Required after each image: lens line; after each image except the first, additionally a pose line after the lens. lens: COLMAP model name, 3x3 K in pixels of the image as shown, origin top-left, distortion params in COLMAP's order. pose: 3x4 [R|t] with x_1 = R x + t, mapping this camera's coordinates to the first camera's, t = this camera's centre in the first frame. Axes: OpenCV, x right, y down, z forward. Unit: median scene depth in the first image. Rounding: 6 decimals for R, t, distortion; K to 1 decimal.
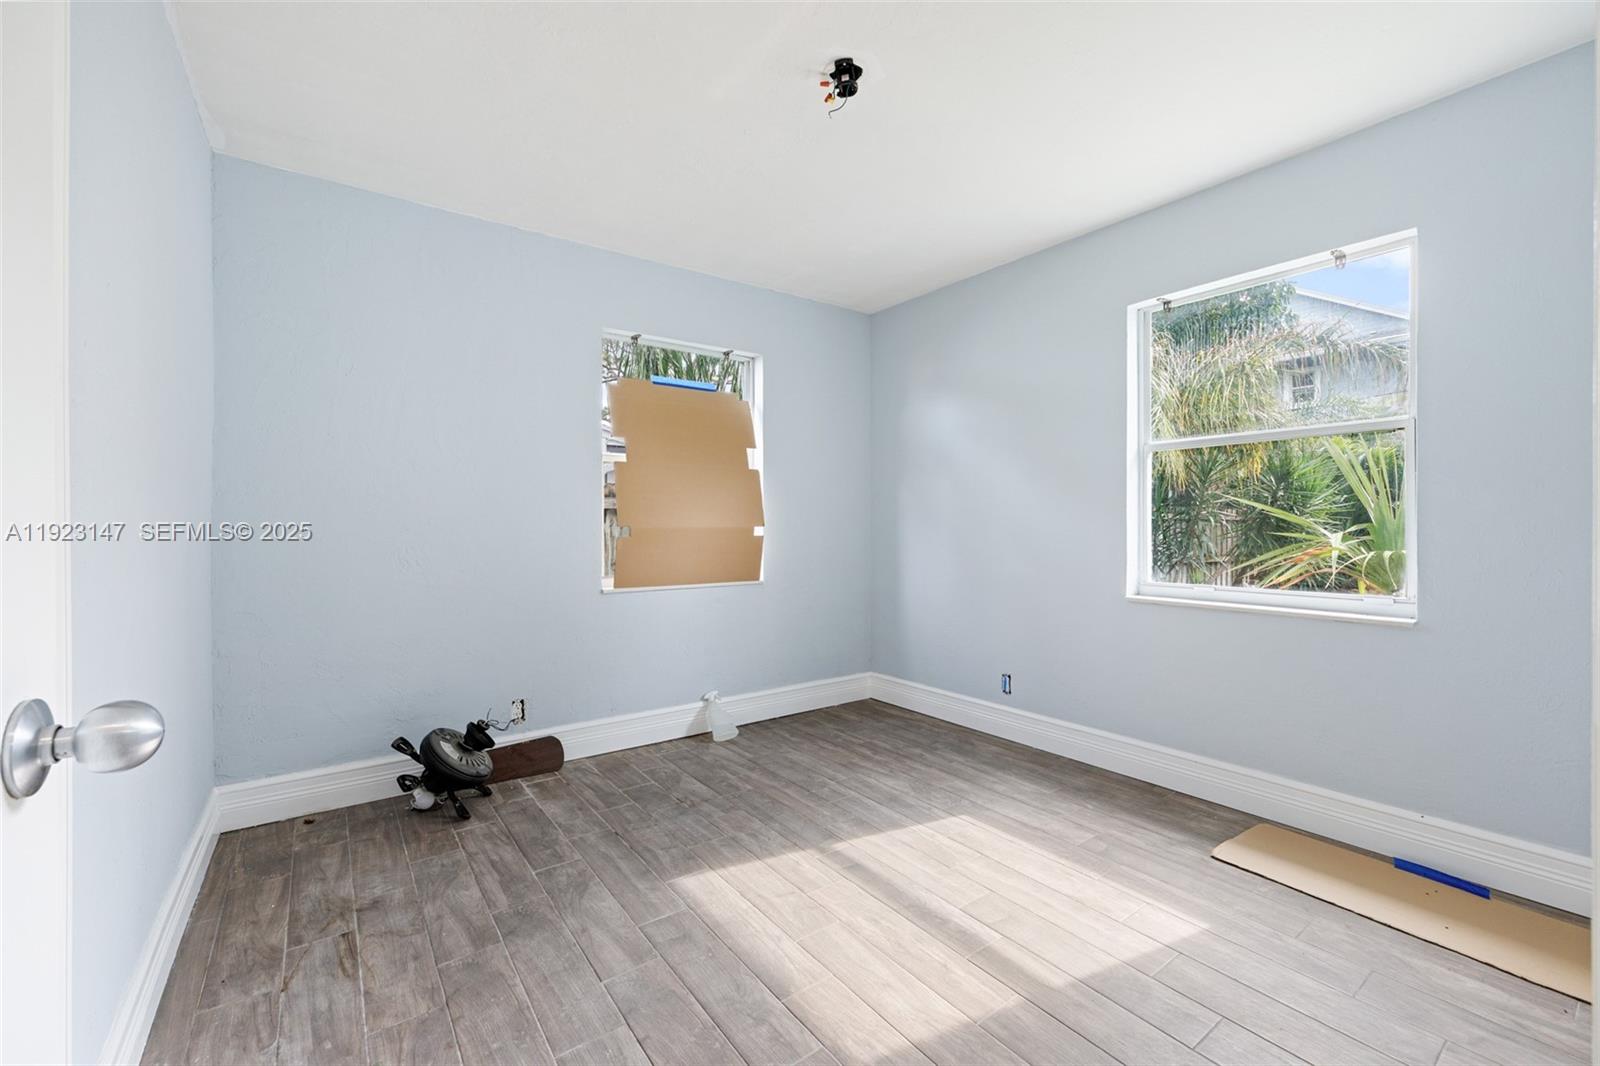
lens RADIAL K [[655.7, 0, 808.4], [0, 655.7, 538.5], [0, 0, 1]] dist [0.001869, 0.000515]
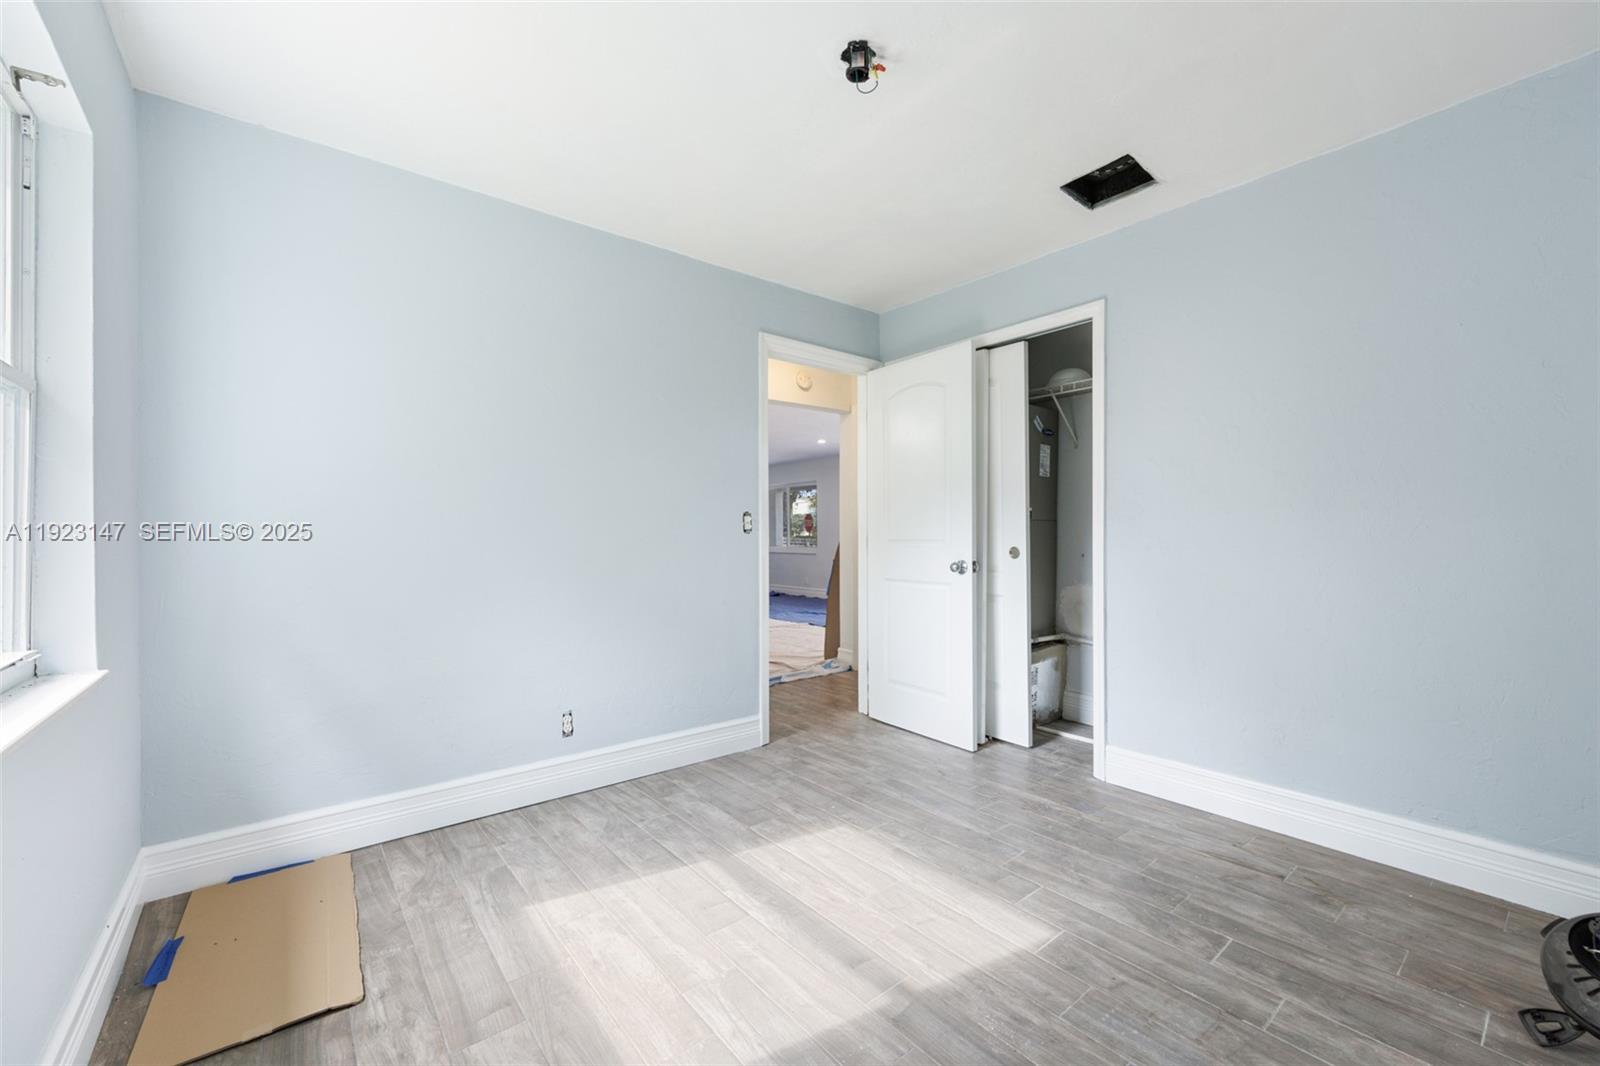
lens RADIAL K [[655.7, 0, 808.4], [0, 655.7, 538.5], [0, 0, 1]] dist [0.001869, 0.000515]
pose [[-0.999423, 0.006344, -0.033377, 0.164497], [0.005826, 0.999862, 0.015586, -0.027795], [0.033471, 0.015382, -0.999321, 1.952547]]
